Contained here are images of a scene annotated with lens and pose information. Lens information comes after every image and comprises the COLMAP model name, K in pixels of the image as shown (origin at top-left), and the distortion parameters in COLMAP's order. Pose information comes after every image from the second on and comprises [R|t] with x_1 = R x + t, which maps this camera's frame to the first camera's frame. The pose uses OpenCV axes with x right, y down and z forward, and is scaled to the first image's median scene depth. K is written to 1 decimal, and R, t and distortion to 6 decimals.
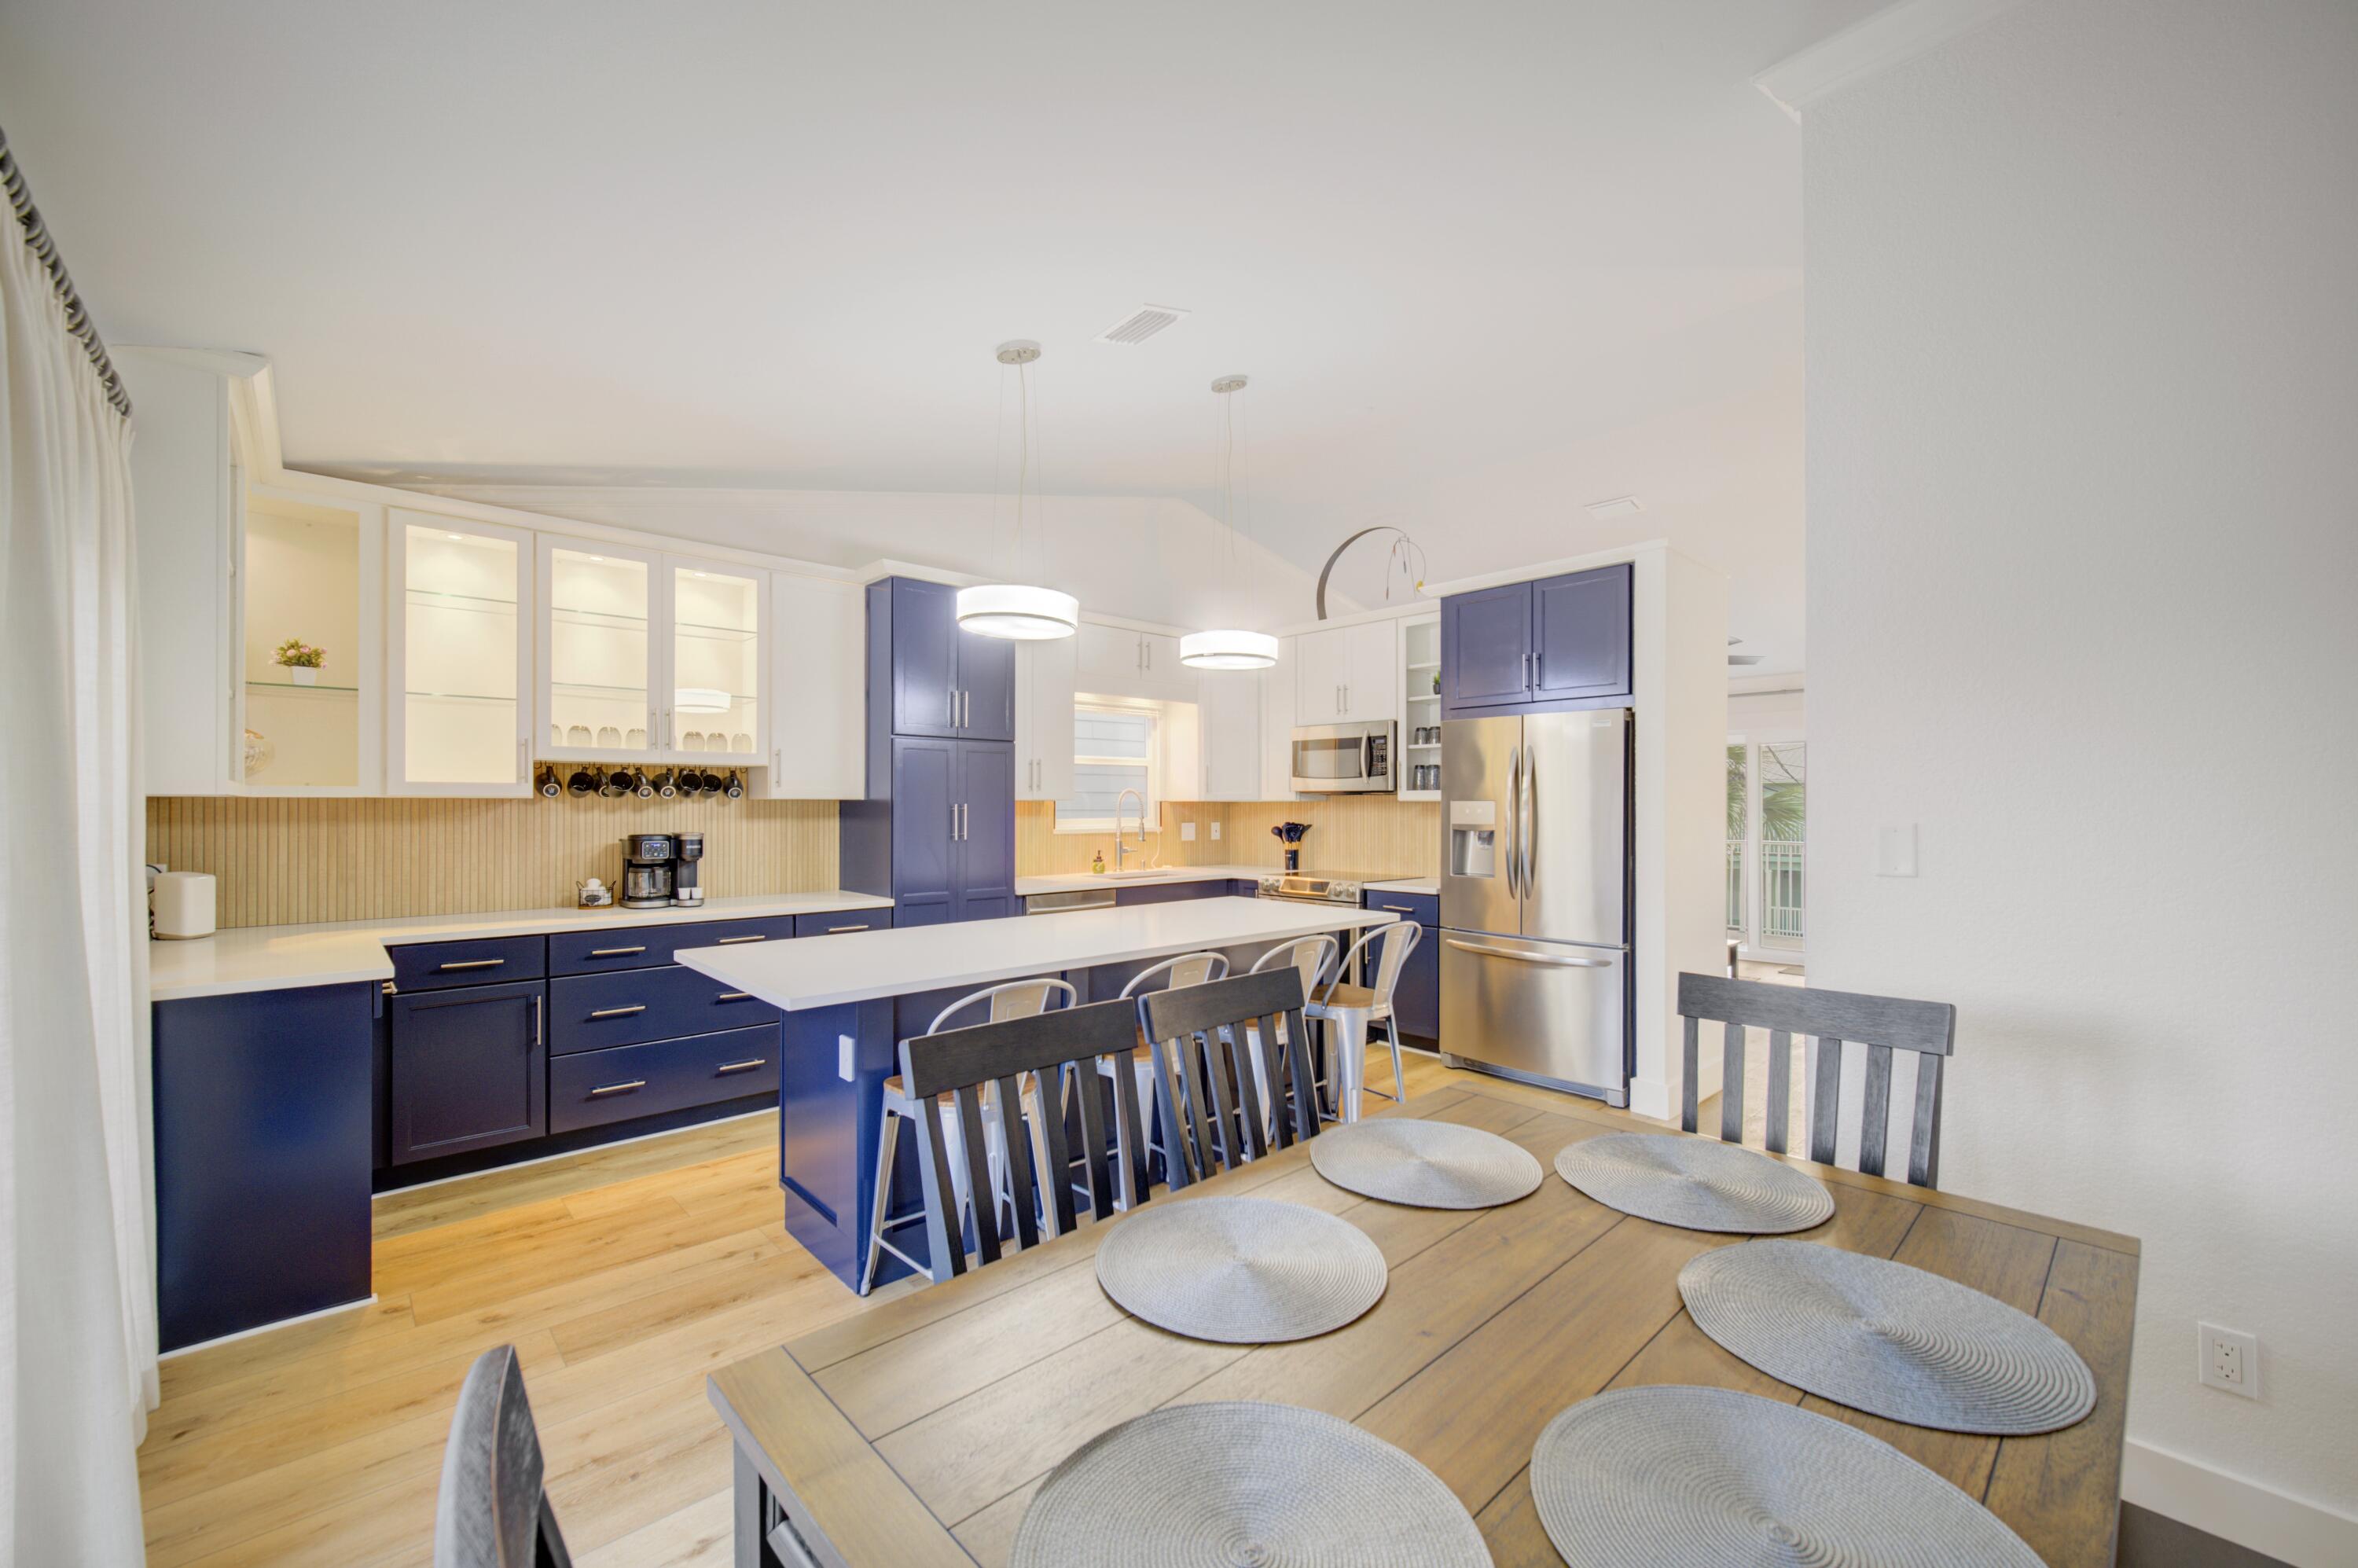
lens RADIAL K [[938.5, 0, 1167.2], [0, 938.5, 790.0], [0, 0, 1]] dist [-0.001931, 0.000491]
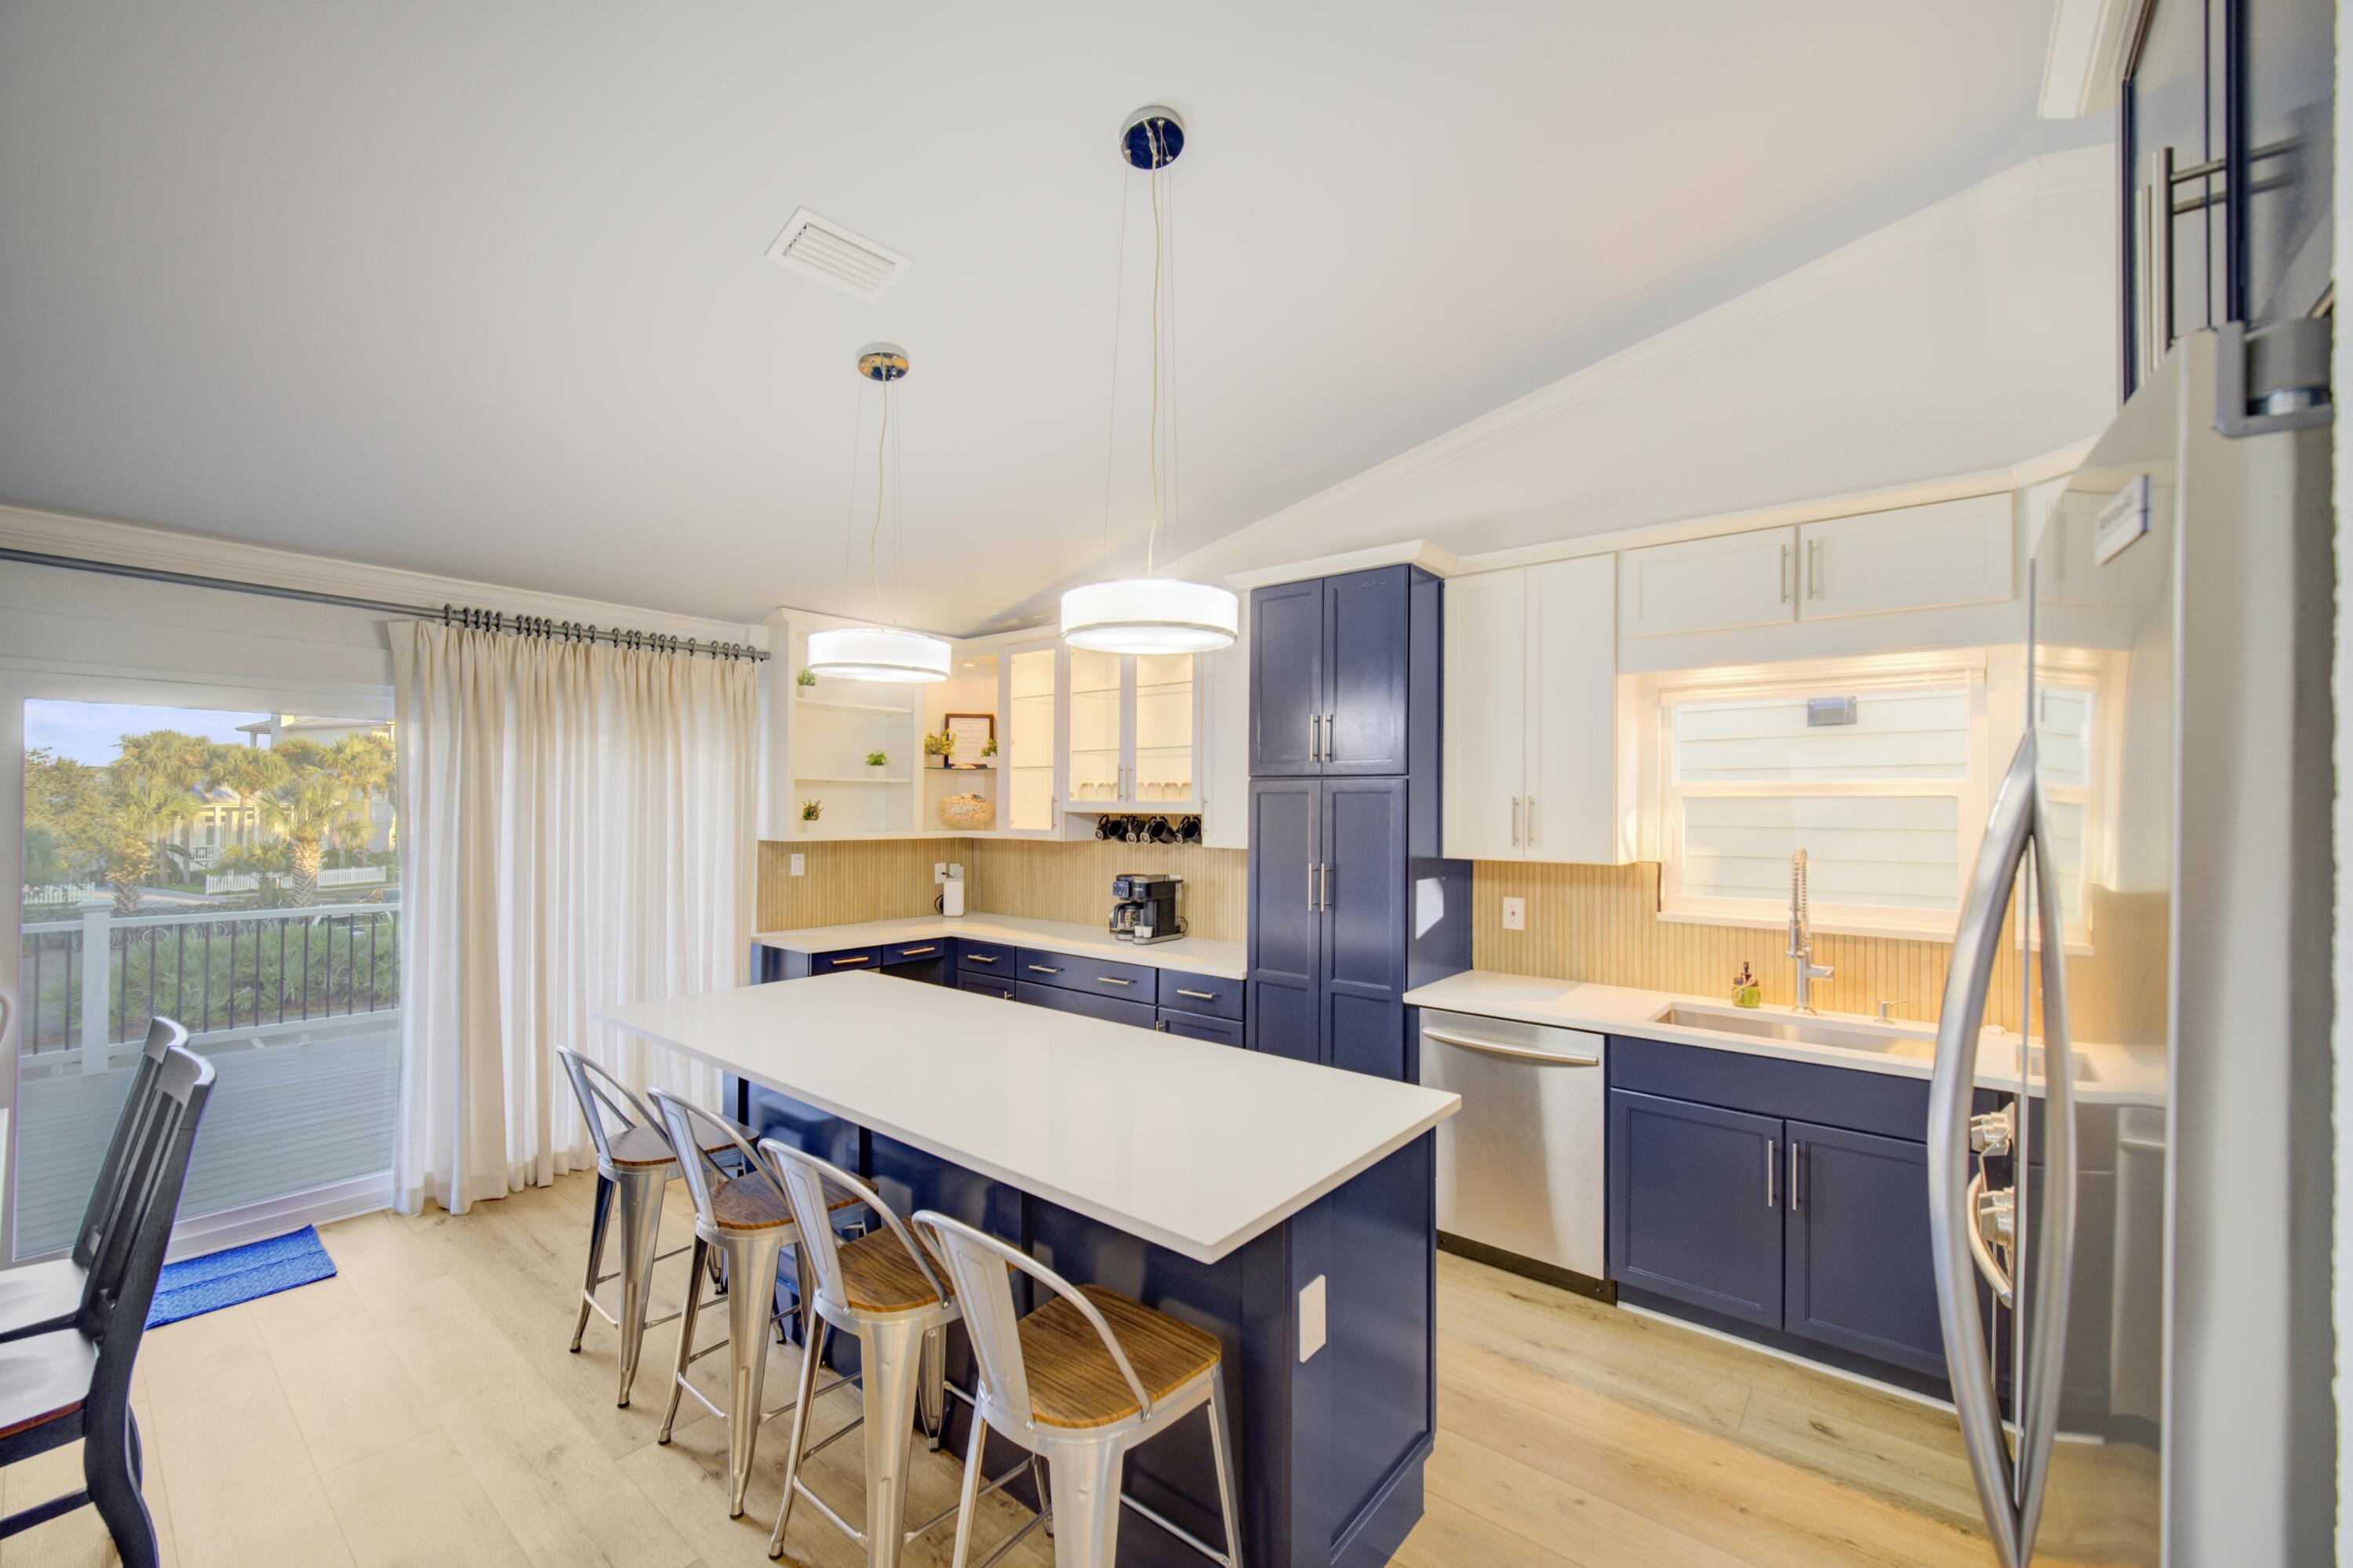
lens RADIAL K [[928.9, 0, 1176.8], [0, 928.9, 793.8], [0, 0, 1]] dist [0.000228, 0.000080]
pose [[0.155848, -0.011847, -0.987710, 0.474899], [0.007075, 0.999916, -0.010877, -0.032043], [0.987756, -0.005293, 0.155919, 0.730593]]
